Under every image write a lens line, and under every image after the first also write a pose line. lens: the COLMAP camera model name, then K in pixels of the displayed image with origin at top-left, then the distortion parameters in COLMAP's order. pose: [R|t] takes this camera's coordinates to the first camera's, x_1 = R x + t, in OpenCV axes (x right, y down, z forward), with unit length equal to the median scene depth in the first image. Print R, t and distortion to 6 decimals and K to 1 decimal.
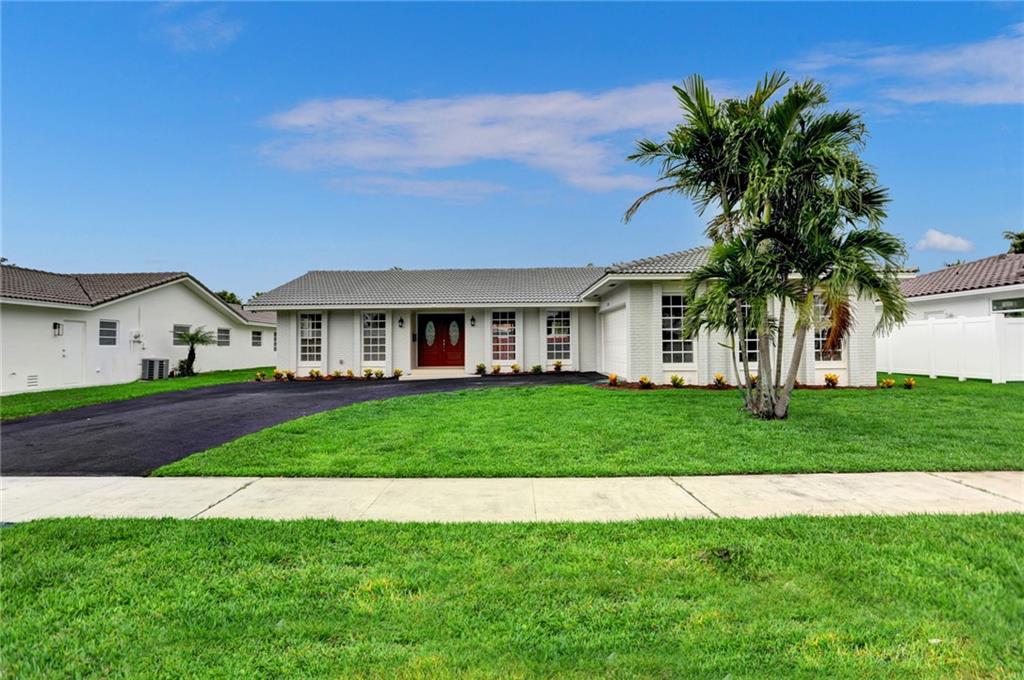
lens RADIAL K [[520.5, 0, 497.9], [0, 520.5, 334.5], [0, 0, 1]] dist [-0.000848, 0.000032]
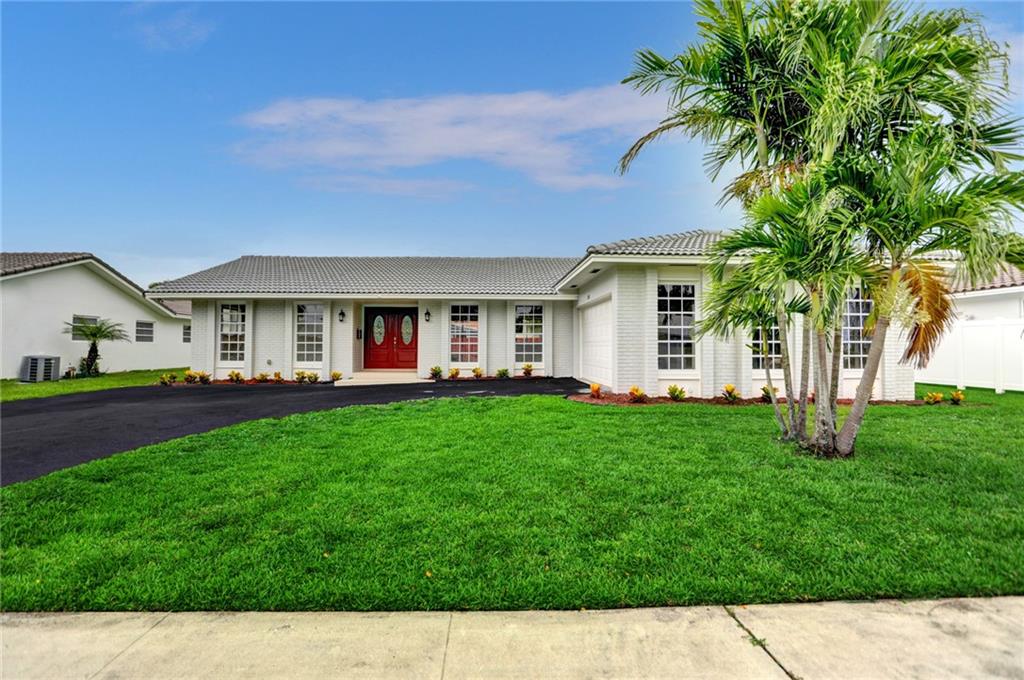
lens RADIAL K [[512.0, 0, 496.5], [0, 512.0, 340.9], [0, 0, 1]] dist [-0.028521, 0.000939]
pose [[0.998928, 0.012974, 0.044425, 0.027477], [-0.013470, 0.999850, 0.010893, 0.004700], [-0.044277, -0.011480, 0.998953, 0.173963]]
